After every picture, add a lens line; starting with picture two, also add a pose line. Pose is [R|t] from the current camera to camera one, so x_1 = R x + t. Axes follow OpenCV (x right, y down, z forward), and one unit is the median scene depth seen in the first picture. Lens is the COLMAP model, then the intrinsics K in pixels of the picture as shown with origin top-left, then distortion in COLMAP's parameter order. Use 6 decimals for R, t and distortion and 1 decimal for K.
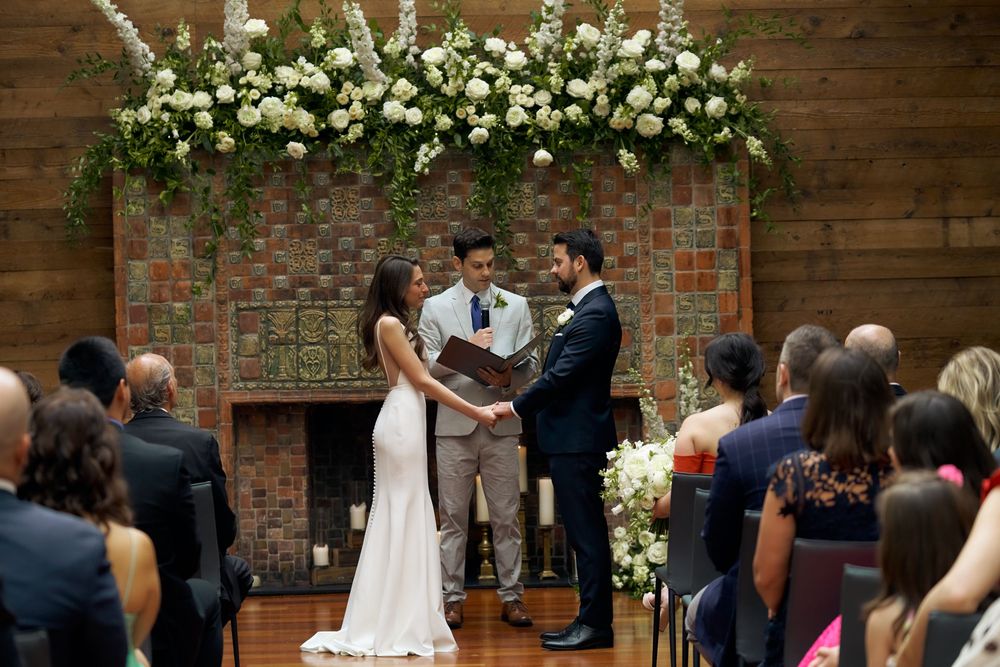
lens RADIAL K [[2508.2, 0, 500.0], [0, 2508.2, 333.5], [0, 0, 1]] dist [-0.141441, 0.033669]
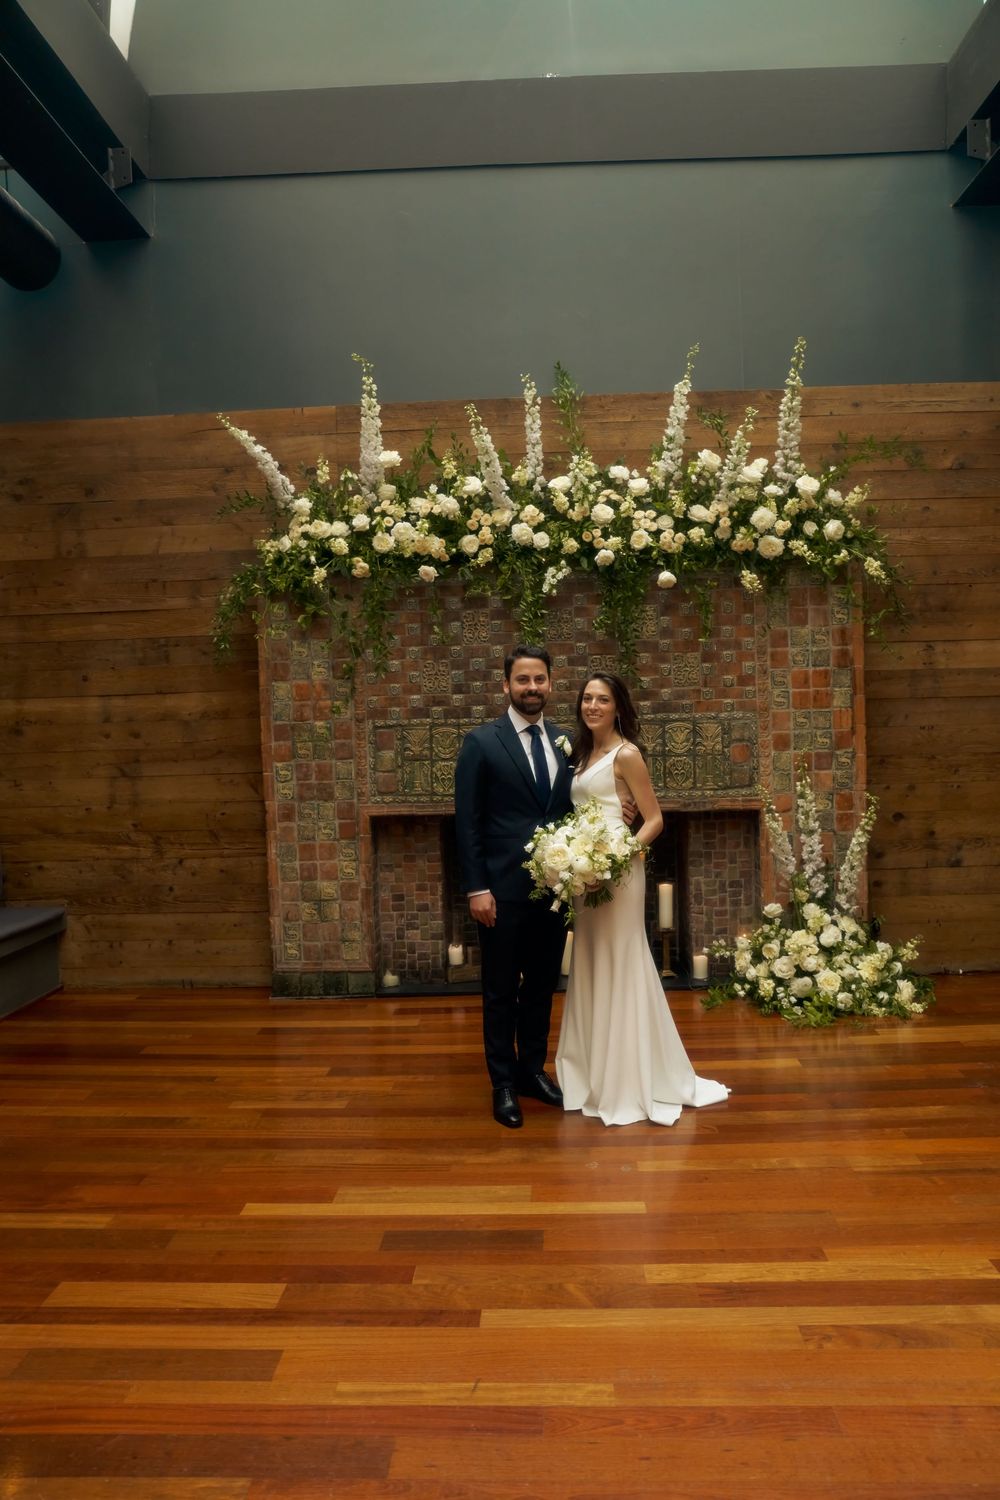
lens RADIAL K [[1124.3, 0, 500.0], [0, 1124.3, 750.0], [0, 0, 1]] dist [-0.129747, 0.147046]
pose [[0.998161, -0.002683, -0.060562, -0.023430], [0.004054, 0.999738, 0.022526, -0.010588], [0.060486, -0.022730, 0.997910, 0.531284]]
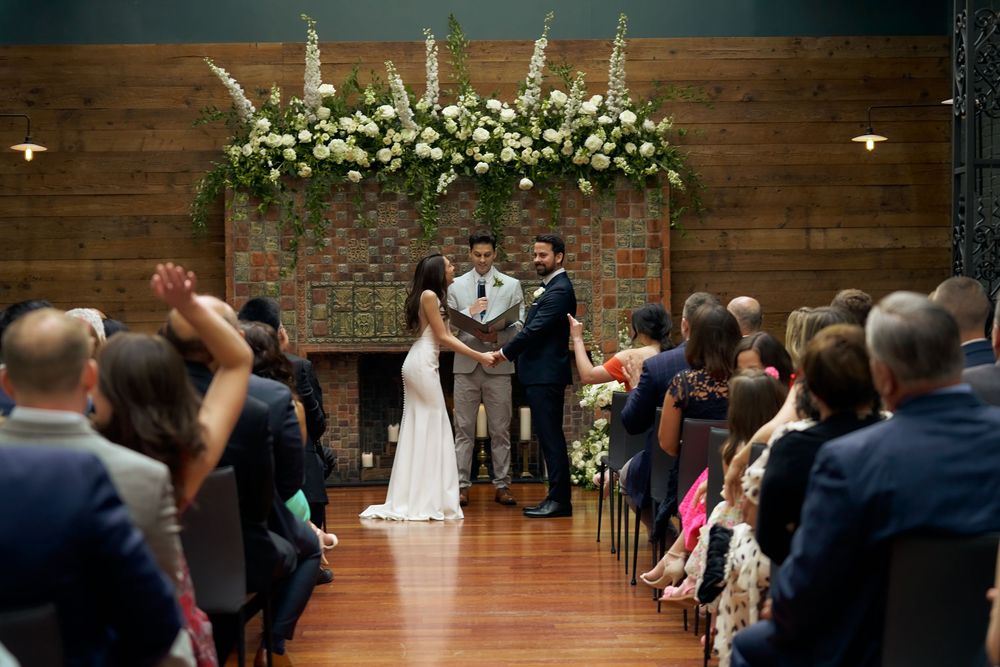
lens RADIAL K [[2091.3, 0, 500.0], [0, 2091.3, 333.5], [0, 0, 1]] dist [0.016973, 0.063981]
pose [[0.999883, 0.010782, 0.010817, -0.009811], [-0.010843, 0.999925, 0.005626, 0.009108], [-0.010756, -0.005742, 0.999926, -0.198213]]
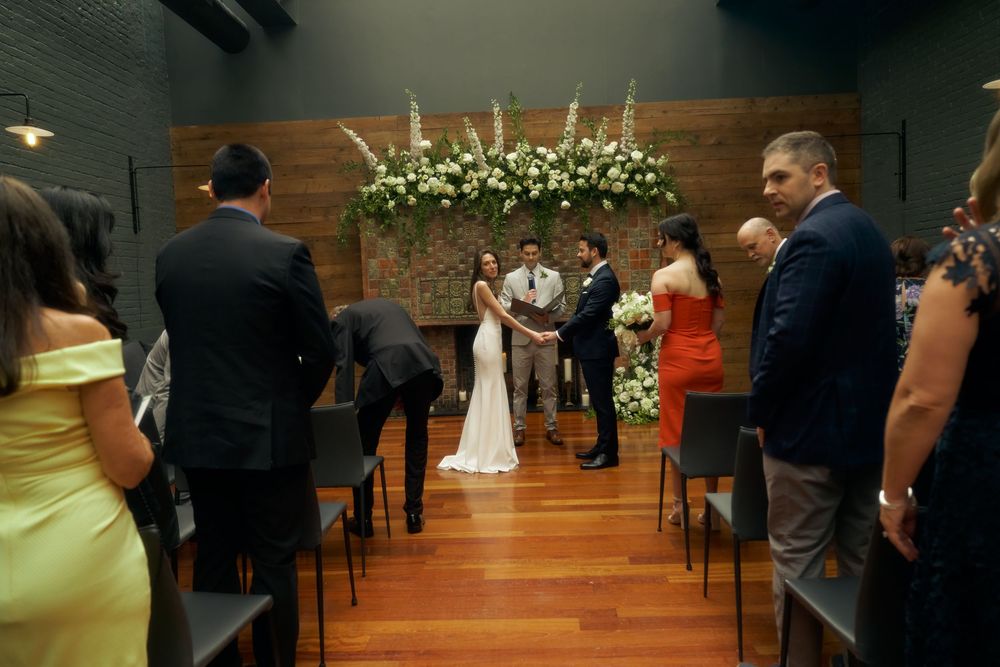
lens RADIAL K [[697.7, 0, 500.0], [0, 697.7, 333.5], [0, 0, 1]] dist [-0.001760, -0.002537]
pose [[0.998599, -0.012386, -0.051441, -0.008465], [0.015546, 0.997987, 0.061484, -0.000943], [0.050575, -0.062198, 0.996782, 0.416781]]
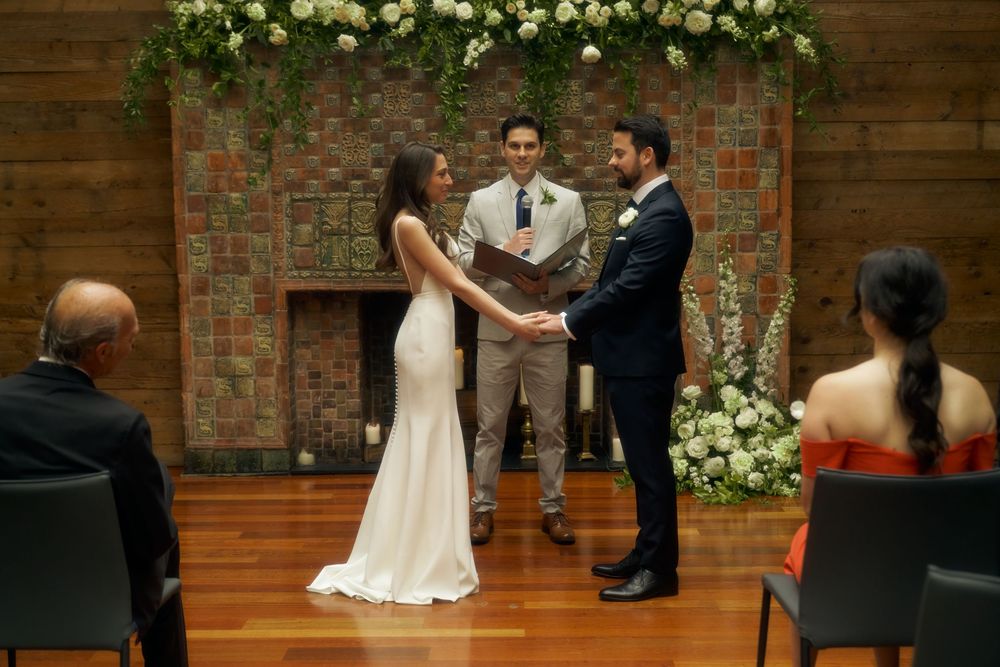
lens RADIAL K [[1358.1, 0, 500.0], [0, 1358.1, 333.5], [0, 0, 1]] dist [-0.007198, 0.016406]
pose [[0.999480, 0.017405, -0.027128, -0.002826], [-0.014887, 0.995793, 0.090410, -0.006832], [0.028588, -0.089959, 0.995535, 0.440057]]
